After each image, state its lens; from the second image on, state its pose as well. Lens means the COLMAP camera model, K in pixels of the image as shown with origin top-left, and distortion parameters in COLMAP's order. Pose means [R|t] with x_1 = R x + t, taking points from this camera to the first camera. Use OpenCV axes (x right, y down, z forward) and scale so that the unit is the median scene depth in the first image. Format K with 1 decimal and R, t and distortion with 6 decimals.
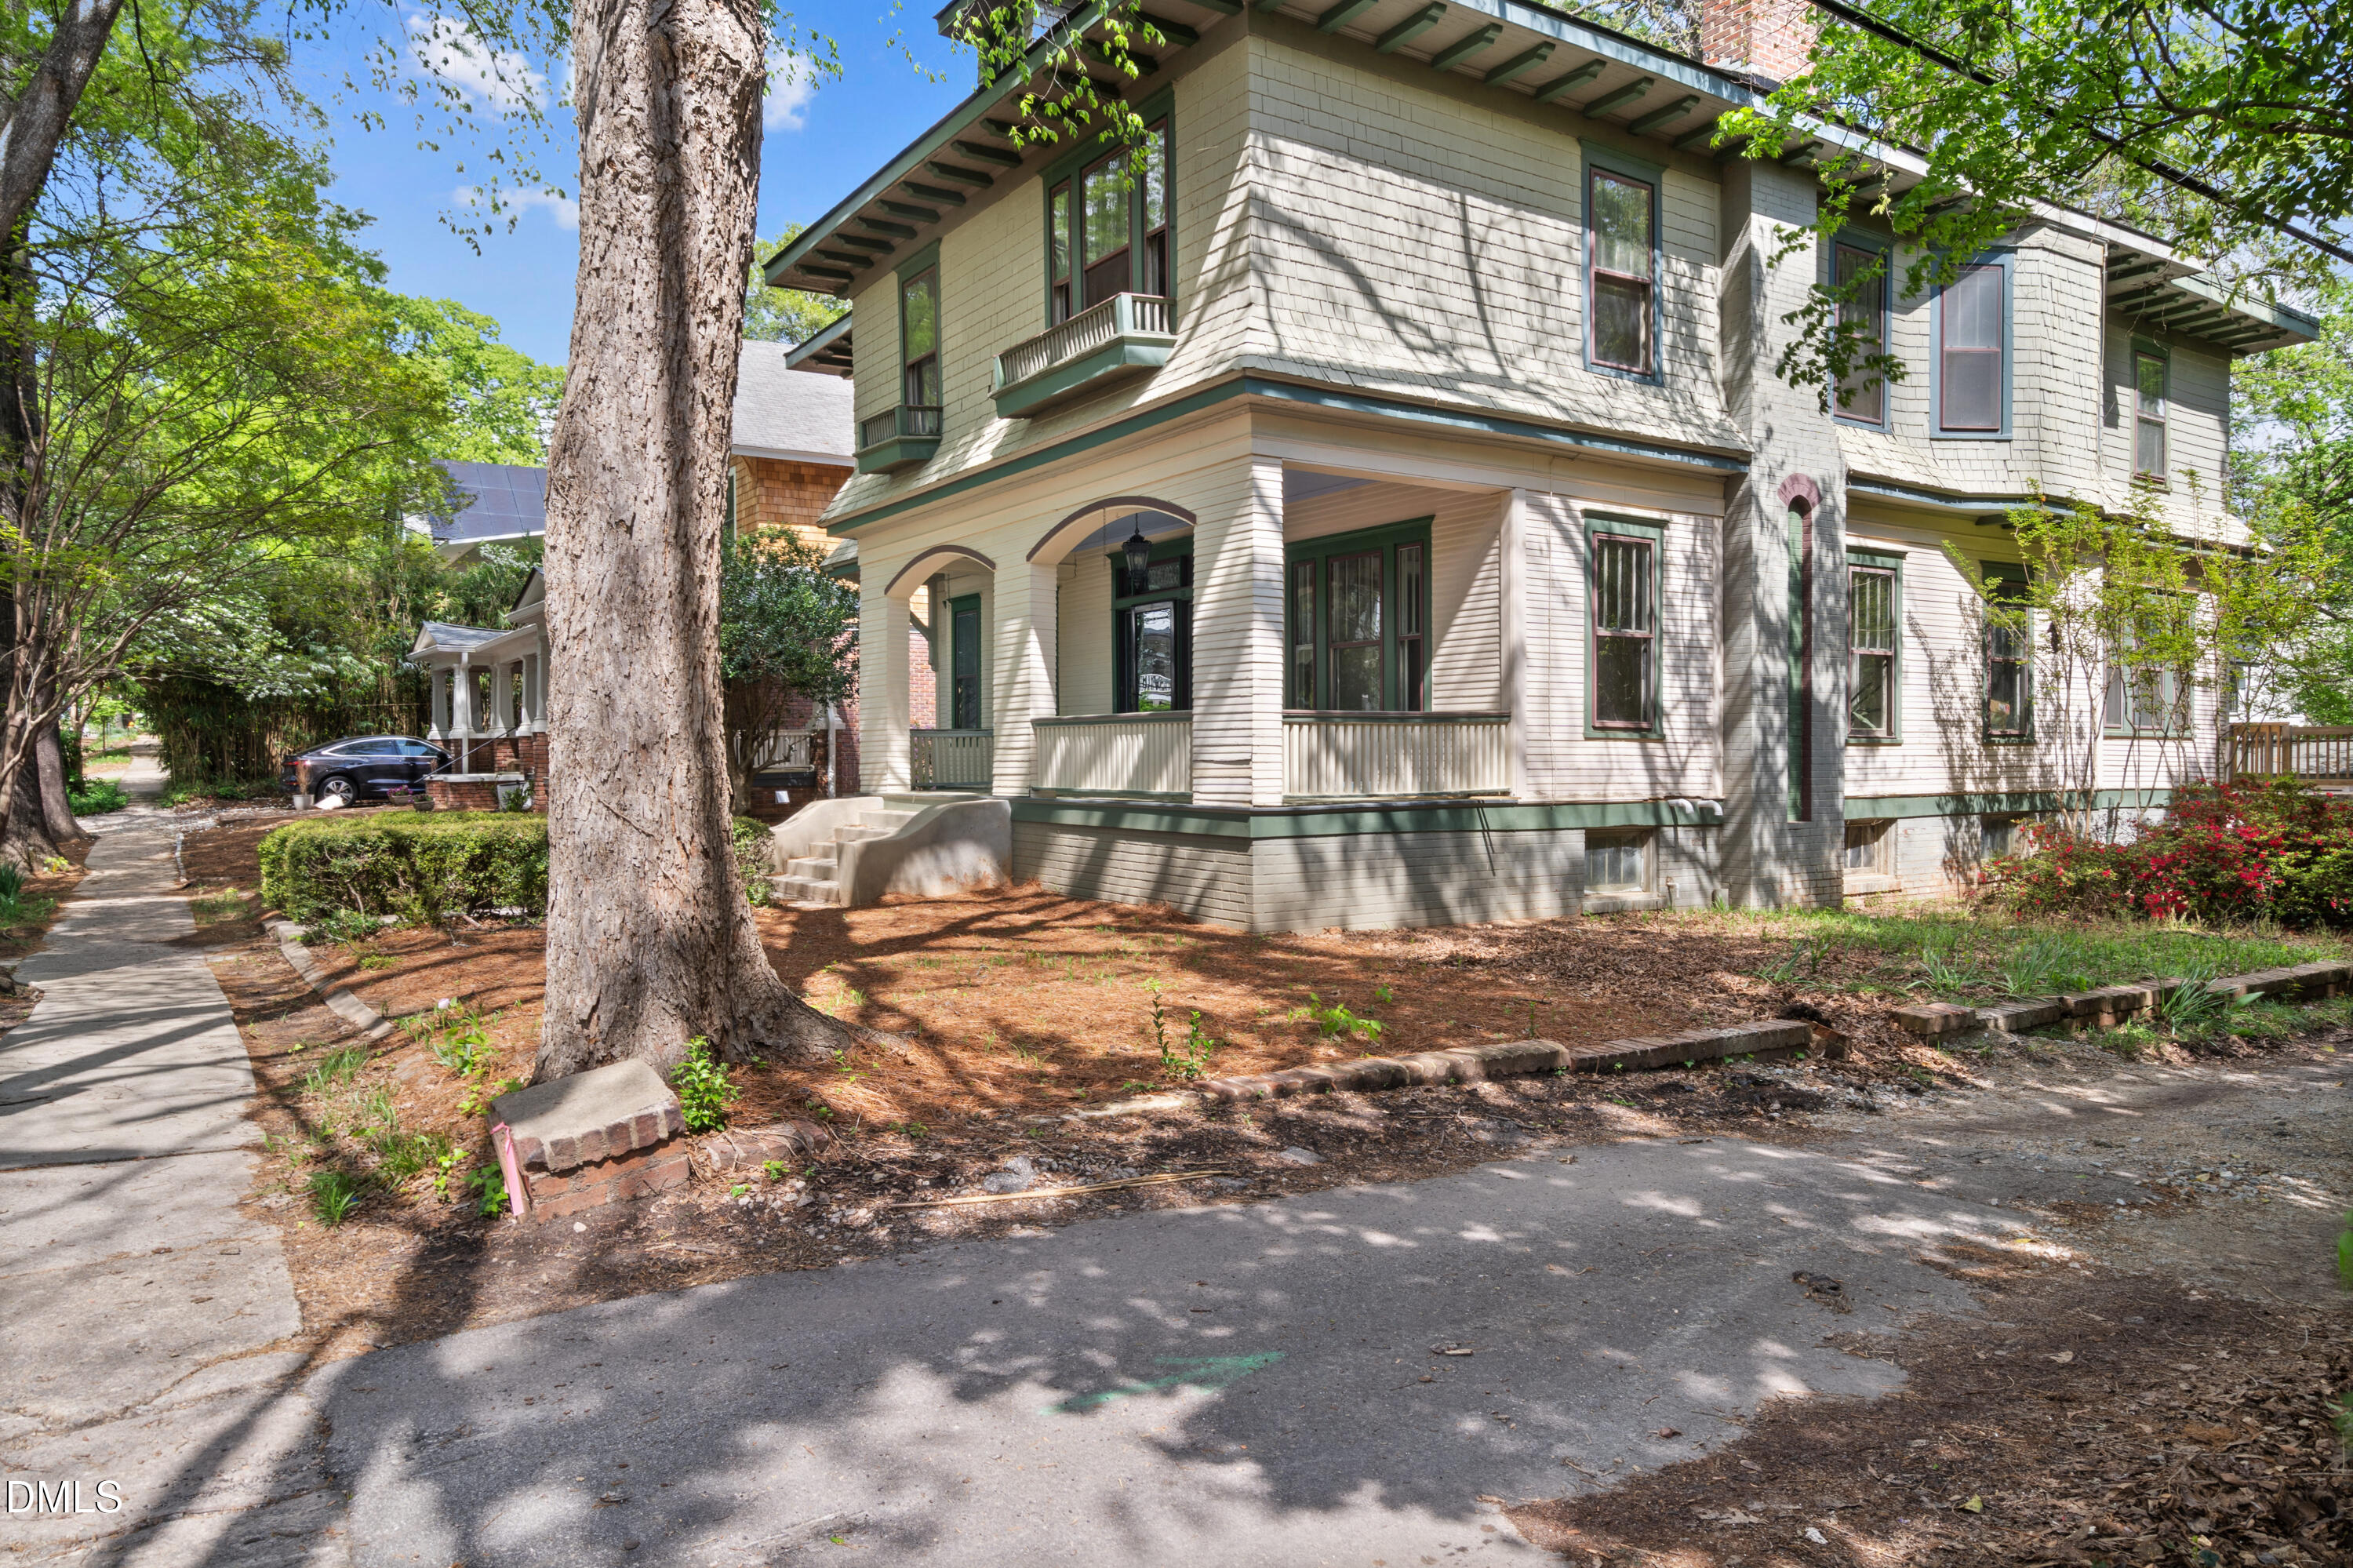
lens RADIAL K [[1542.1, 0, 1179.4], [0, 1542.1, 781.7], [0, 0, 1]] dist [-0.004925, -0.000486]
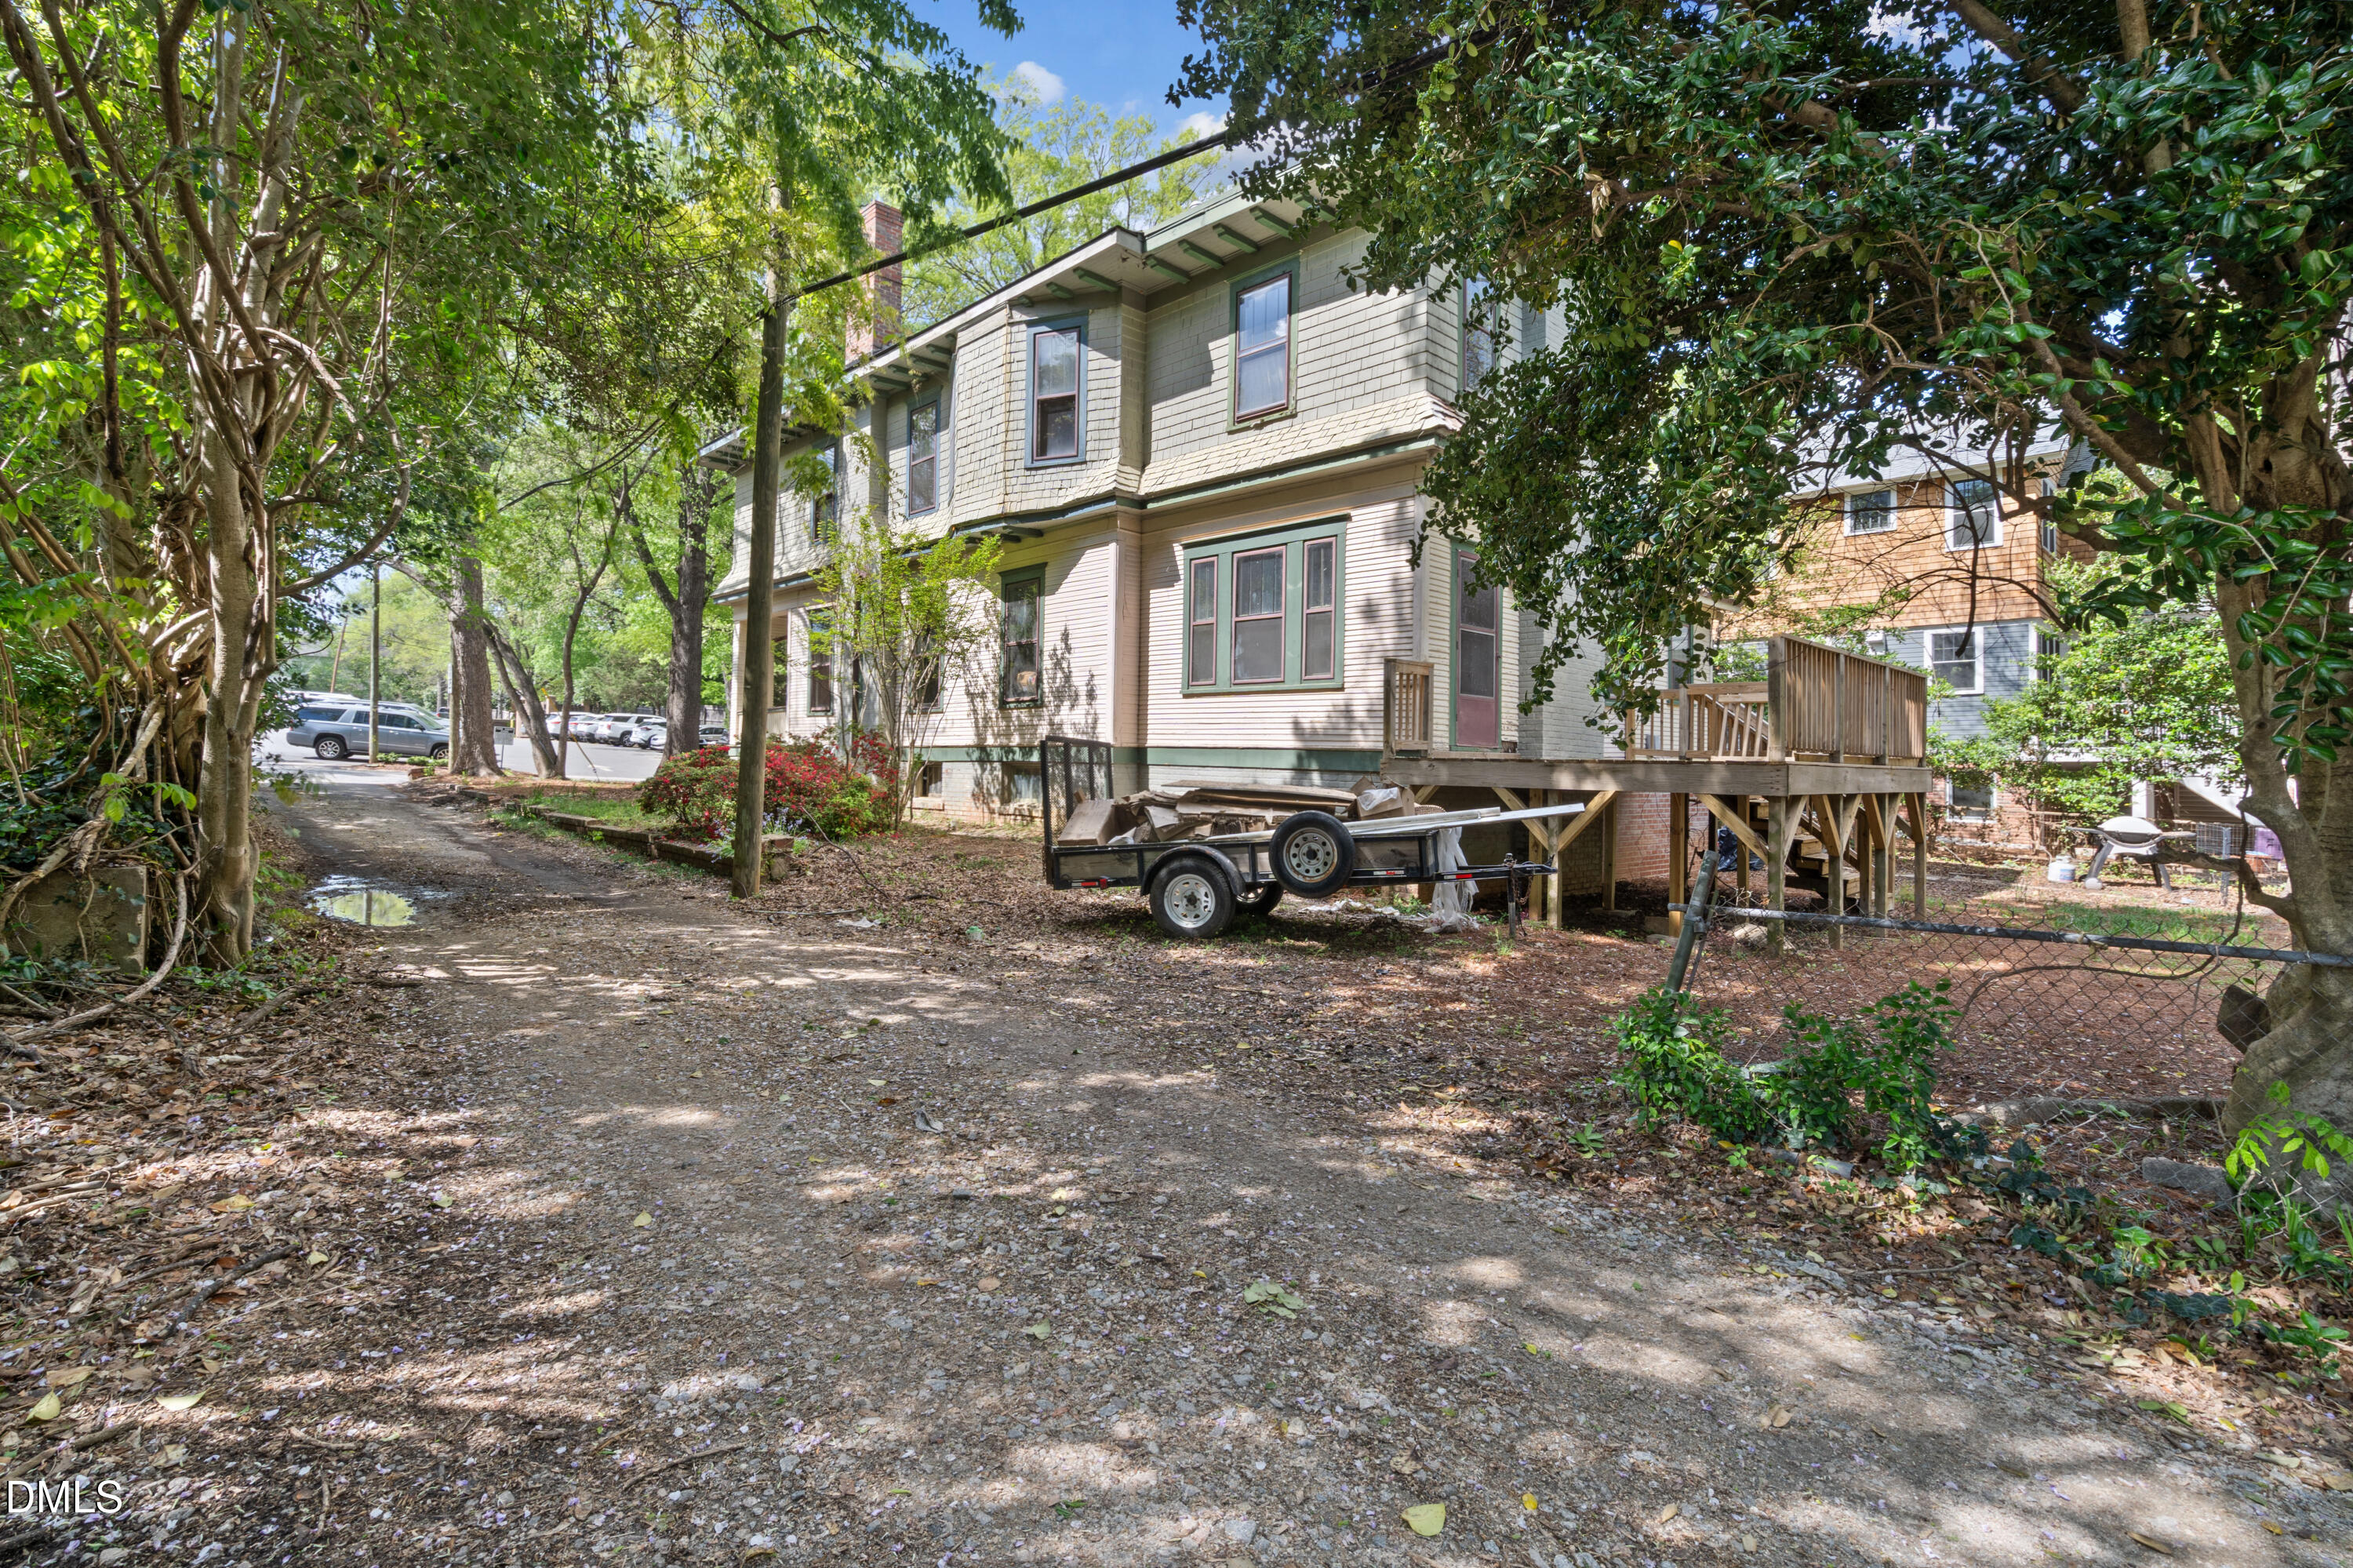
lens RADIAL K [[1080.0, 0, 1175.9], [0, 1080.0, 772.7], [0, 0, 1]] dist [0.001067, 0.000029]
pose [[0.186601, 0.020530, -0.982221, 1.795397], [-0.018935, 0.999671, 0.017298, 0.014307], [0.982253, 0.015370, 0.186928, 1.194489]]
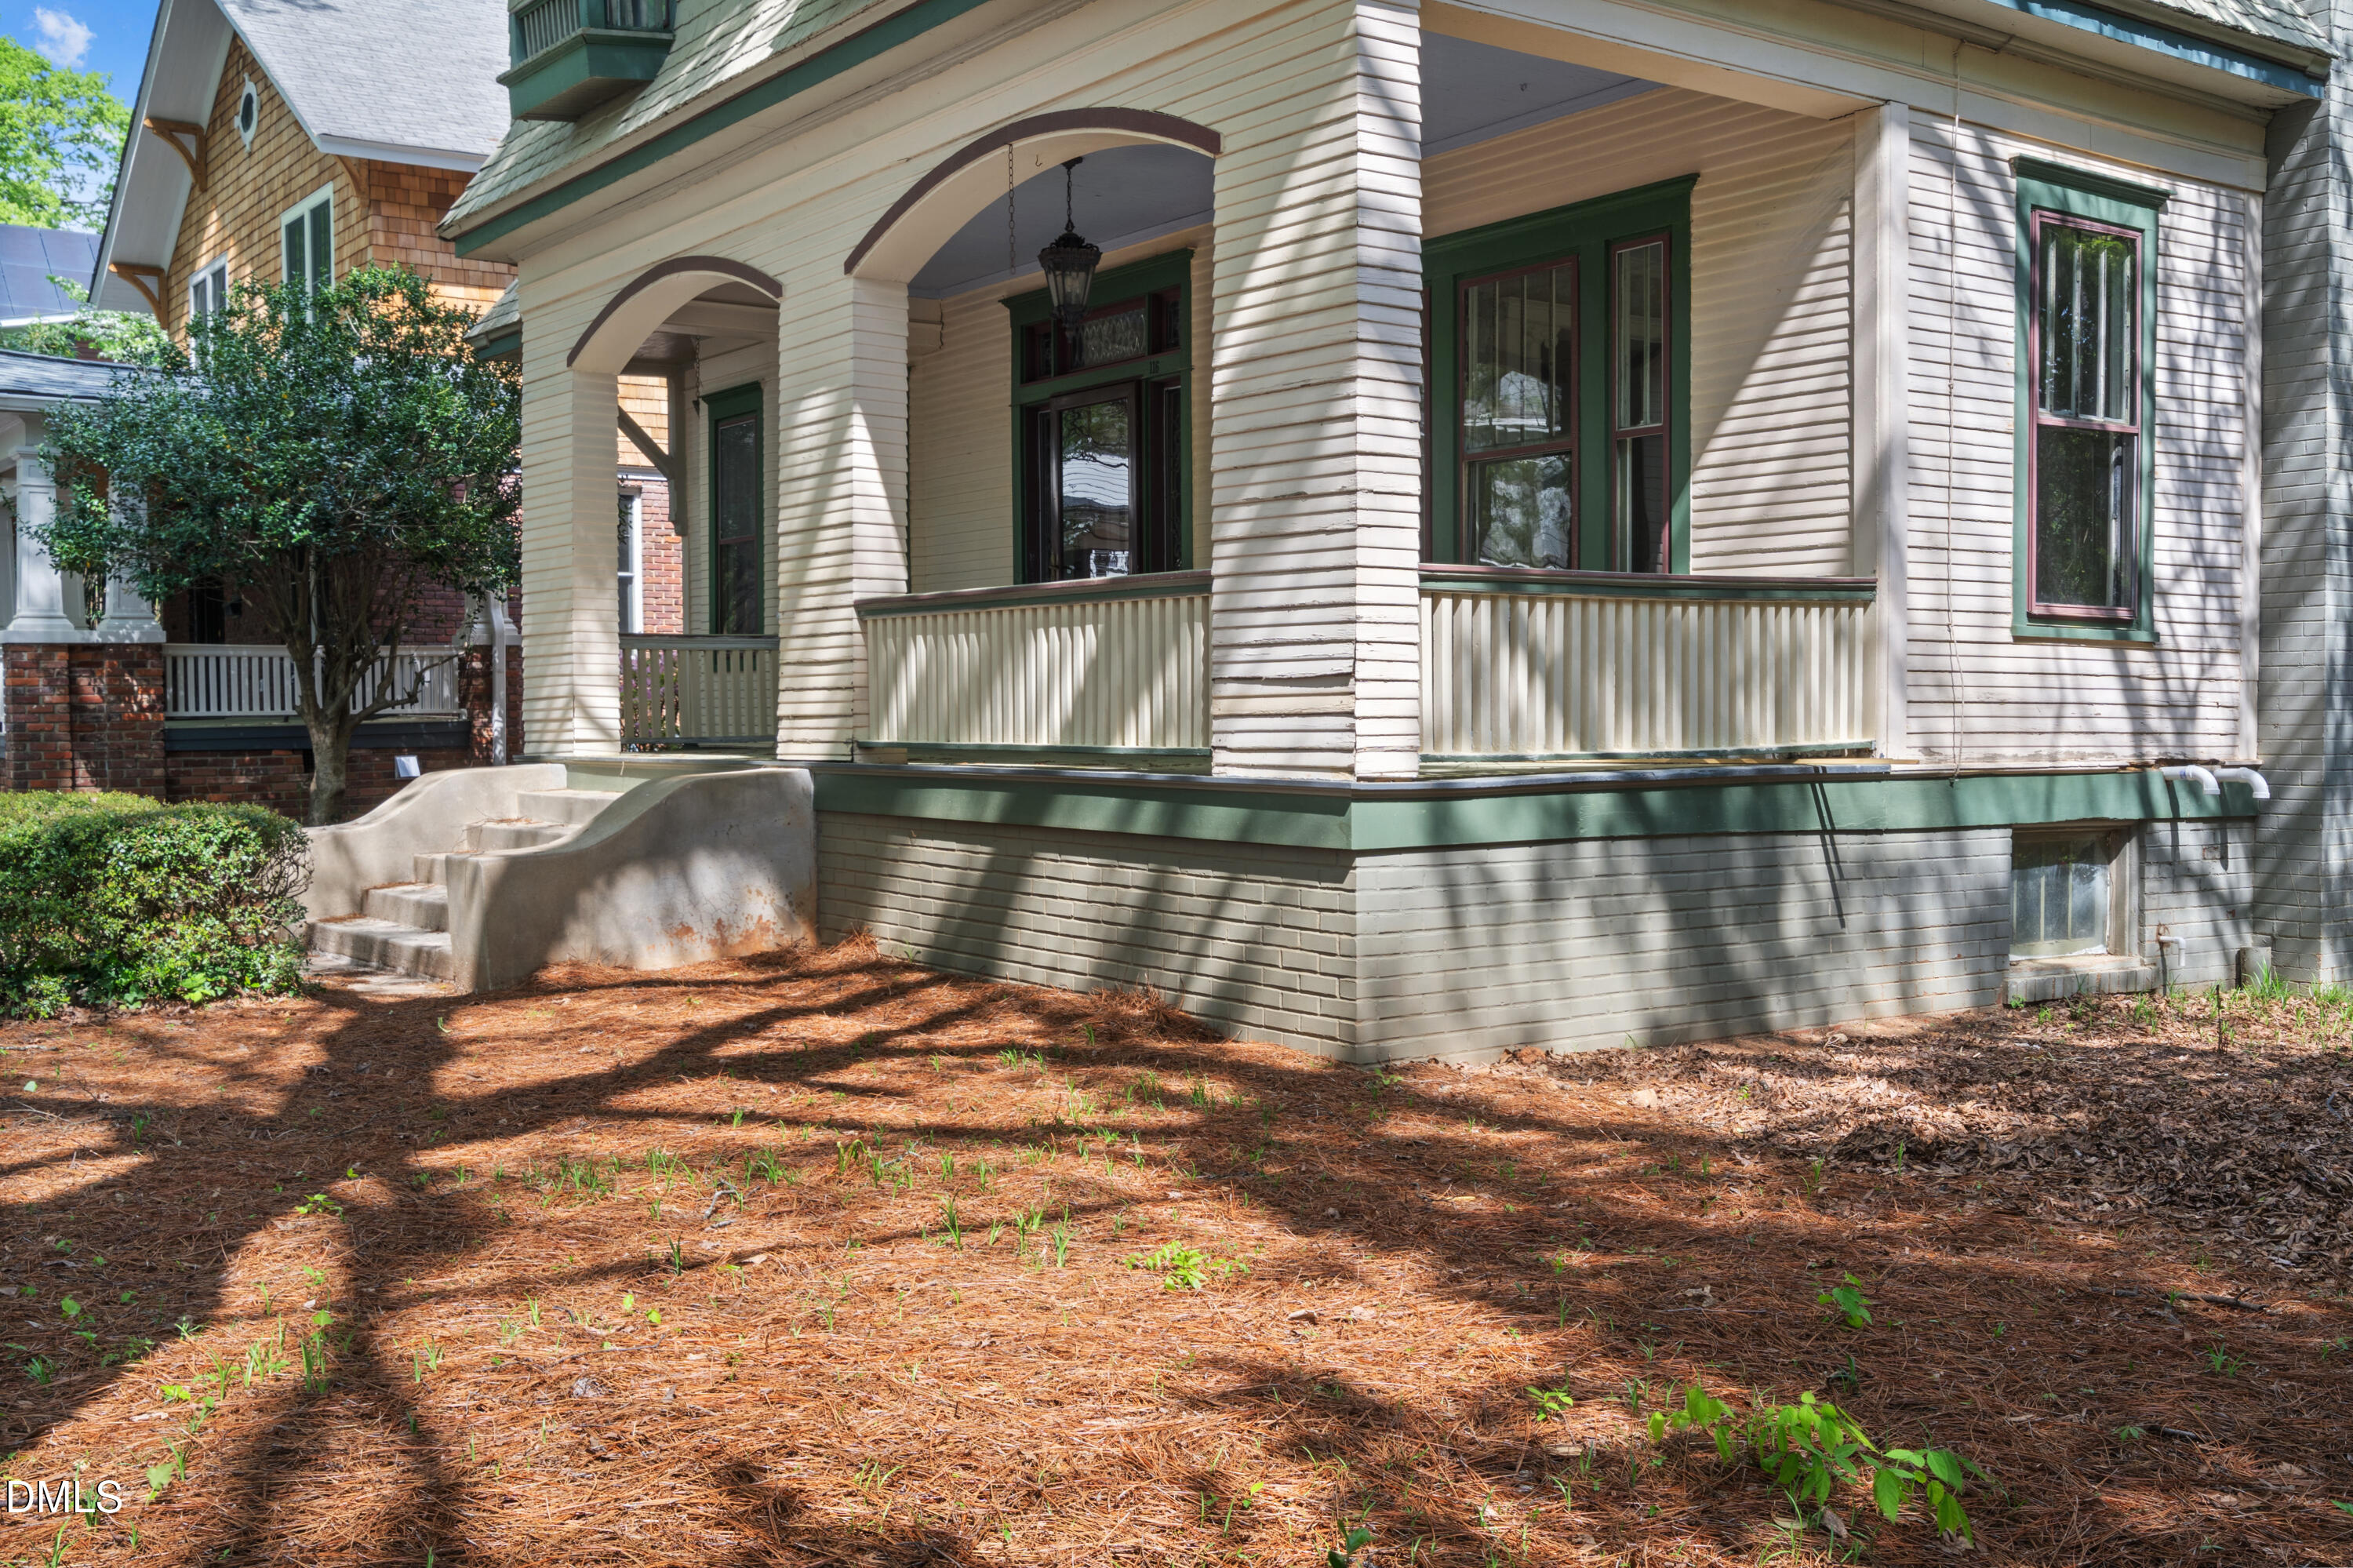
lens RADIAL K [[2336.8, 0, 1175.1], [0, 2336.8, 791.1], [0, 0, 1]] dist [-0.058484, 0.000000]
pose [[0.999310, -0.001285, 0.037114, -0.024424], [0.000615, 0.999837, 0.018068, 0.006194], [-0.037132, -0.018032, 0.999148, 0.280677]]
